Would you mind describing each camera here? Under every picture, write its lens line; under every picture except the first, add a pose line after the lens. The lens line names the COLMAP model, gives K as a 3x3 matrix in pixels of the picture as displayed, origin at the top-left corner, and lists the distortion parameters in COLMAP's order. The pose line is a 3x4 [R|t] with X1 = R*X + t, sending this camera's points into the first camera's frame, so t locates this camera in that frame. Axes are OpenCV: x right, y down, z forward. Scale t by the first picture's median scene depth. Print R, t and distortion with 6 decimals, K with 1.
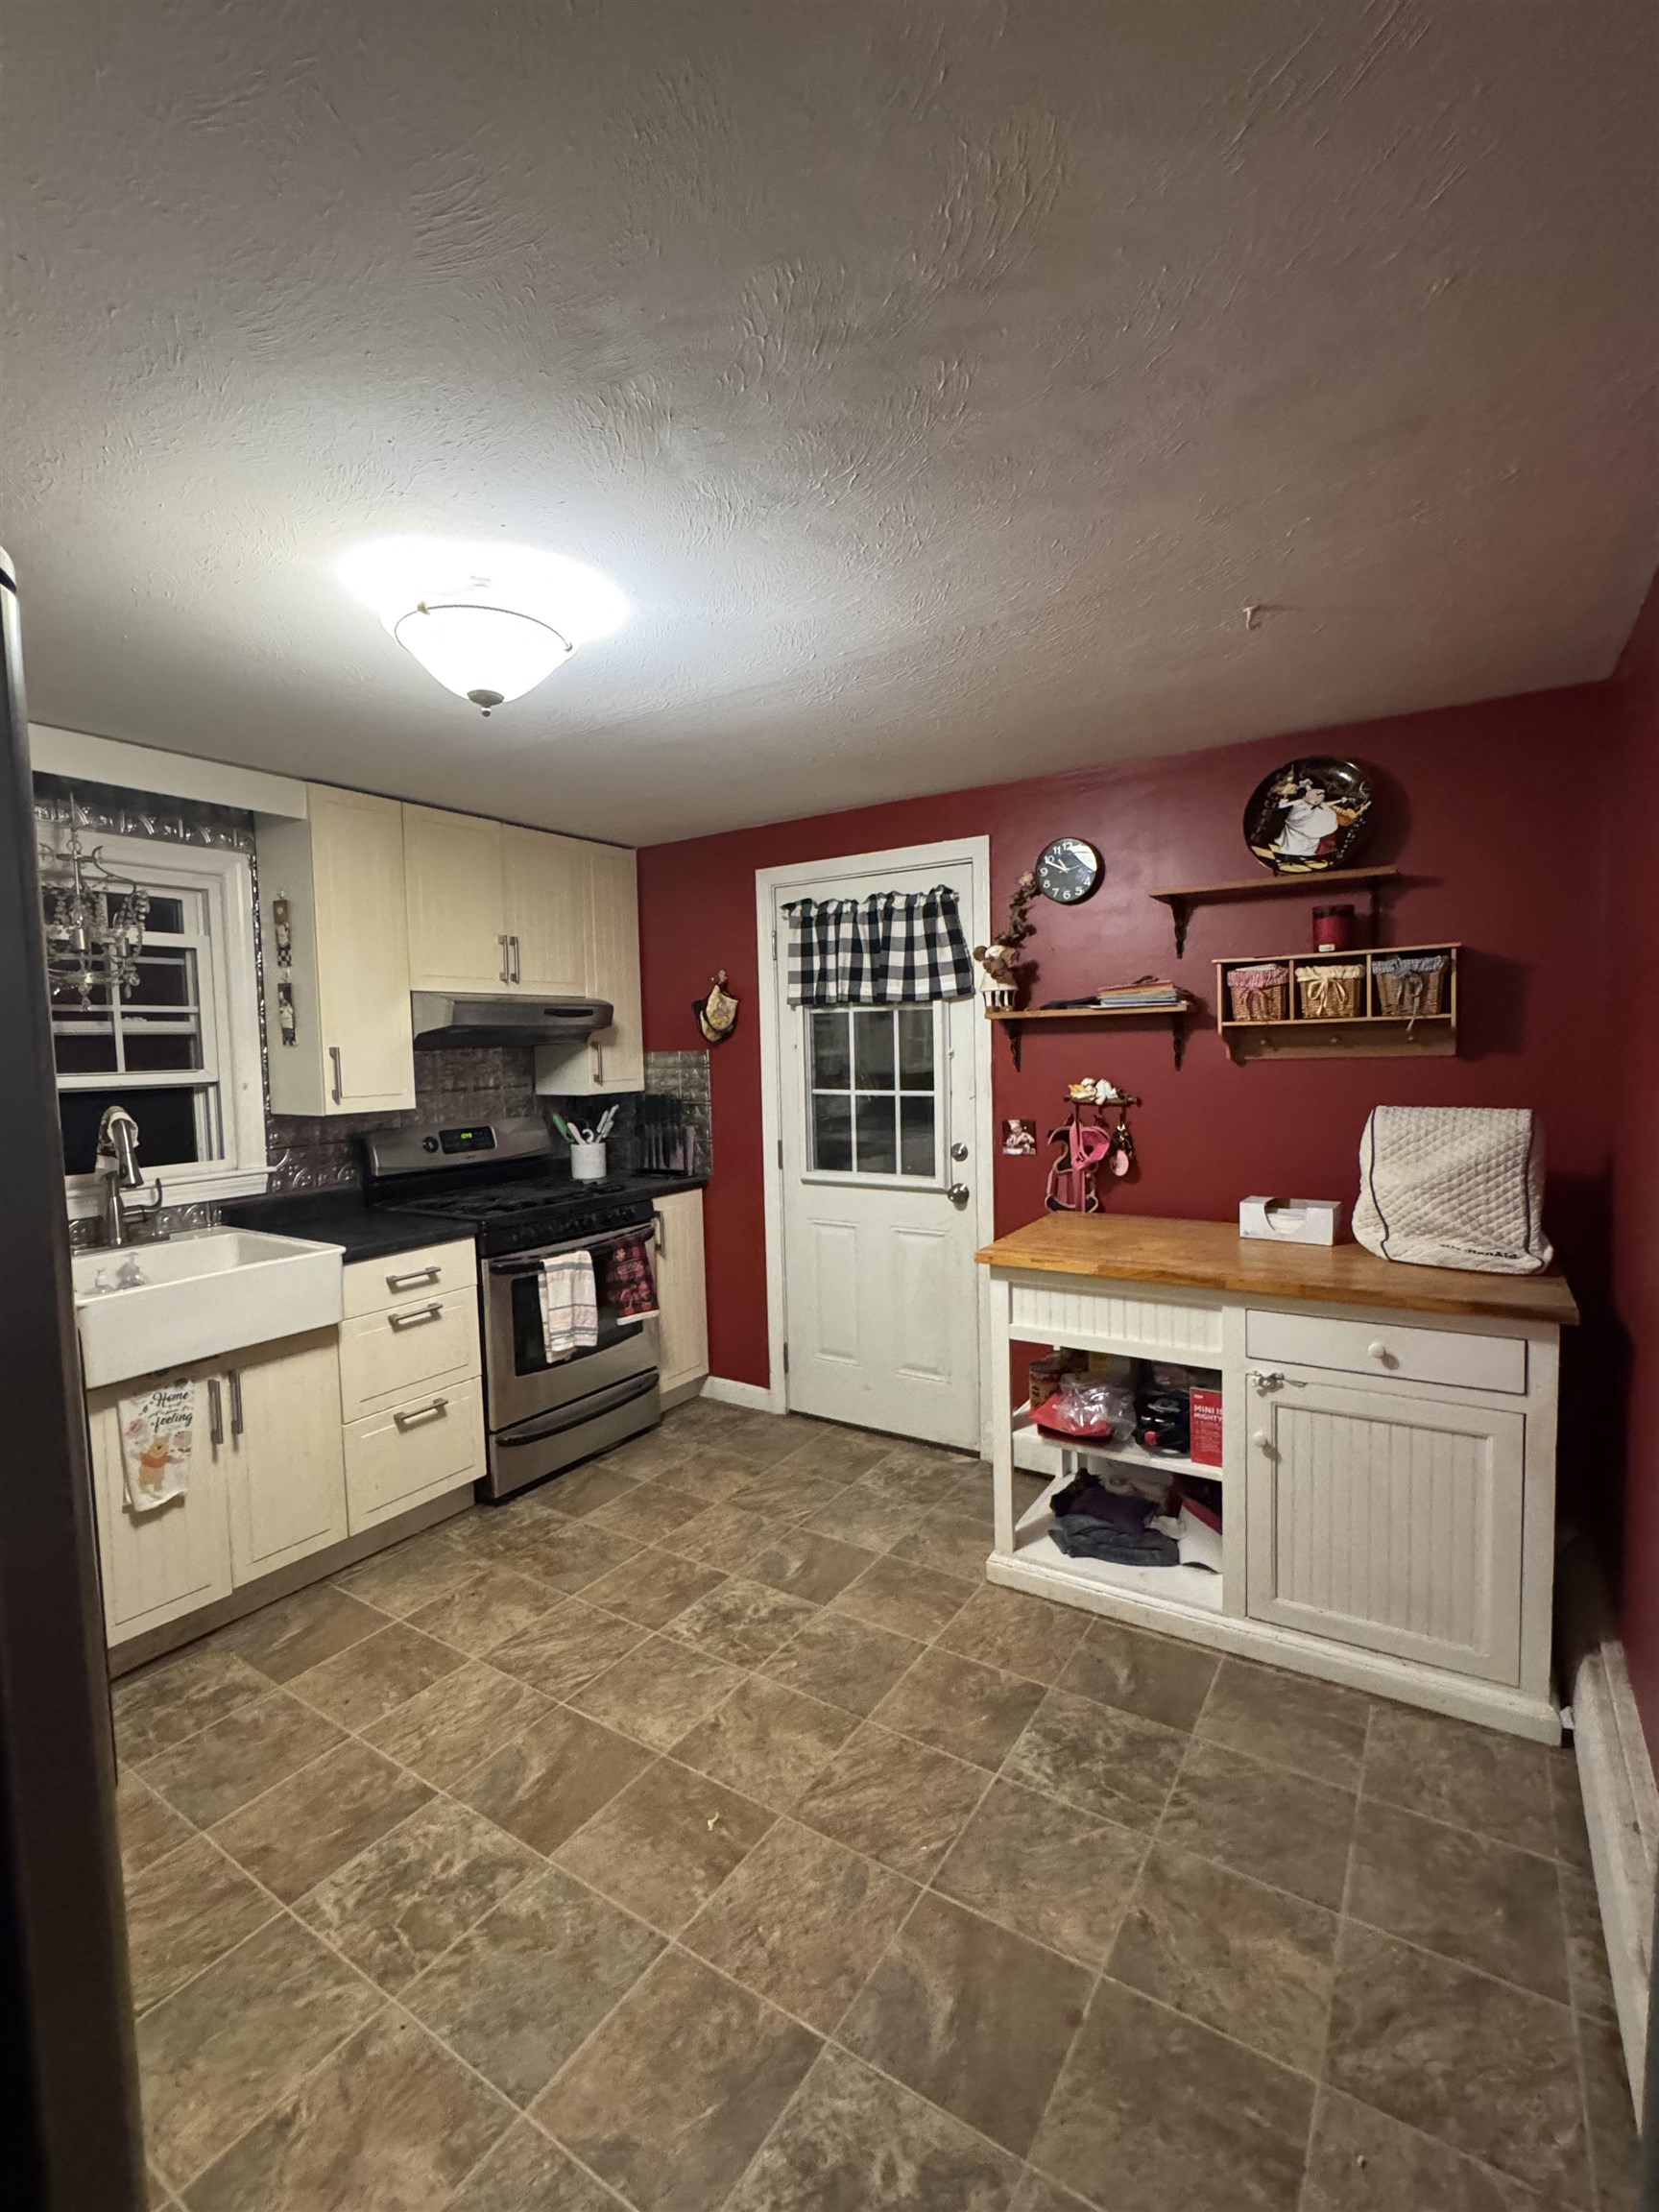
lens RADIAL K [[977.5, 0, 832.9], [0, 977.5, 1102.9], [0, 0, 1]] dist [-0.005173, 0.000458]
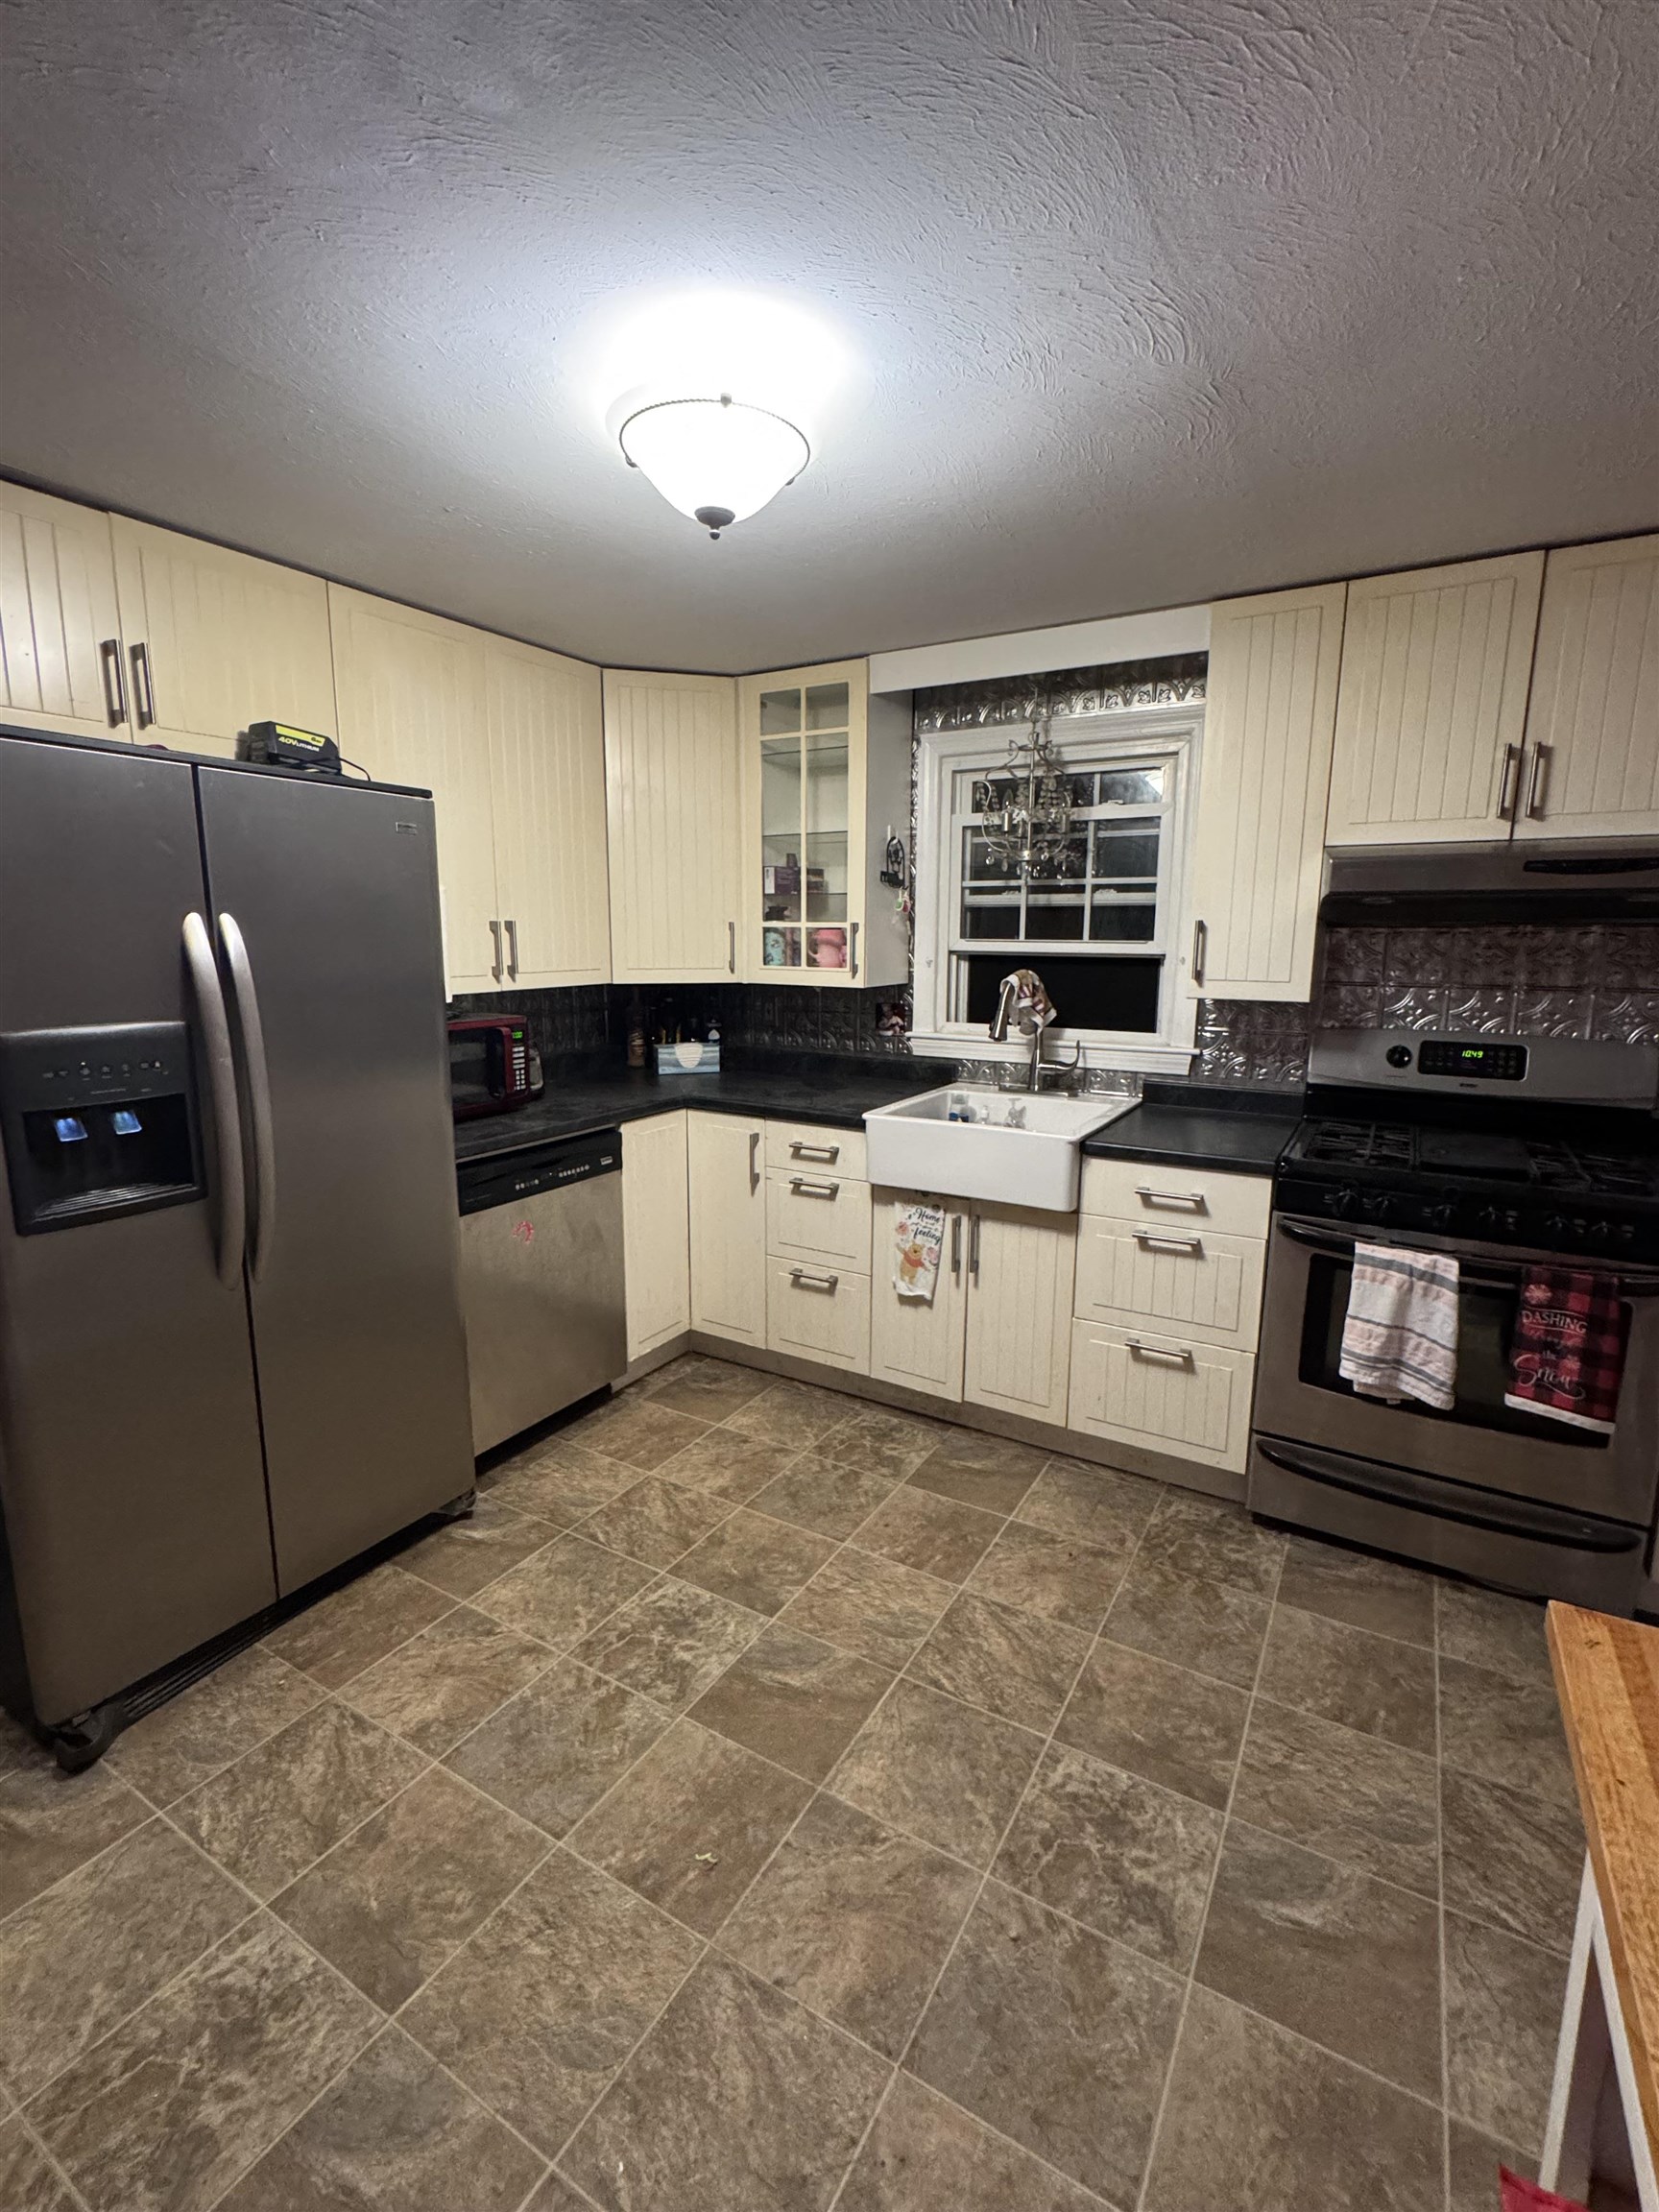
lens RADIAL K [[977.5, 0, 832.9], [0, 977.5, 1102.9], [0, 0, 1]] dist [-0.005173, 0.000458]
pose [[0.034183, 0.195308, -0.980146, 0.379411], [-0.066548, 0.978987, 0.192757, -0.046064], [0.997198, 0.058638, 0.046462, 0.677157]]
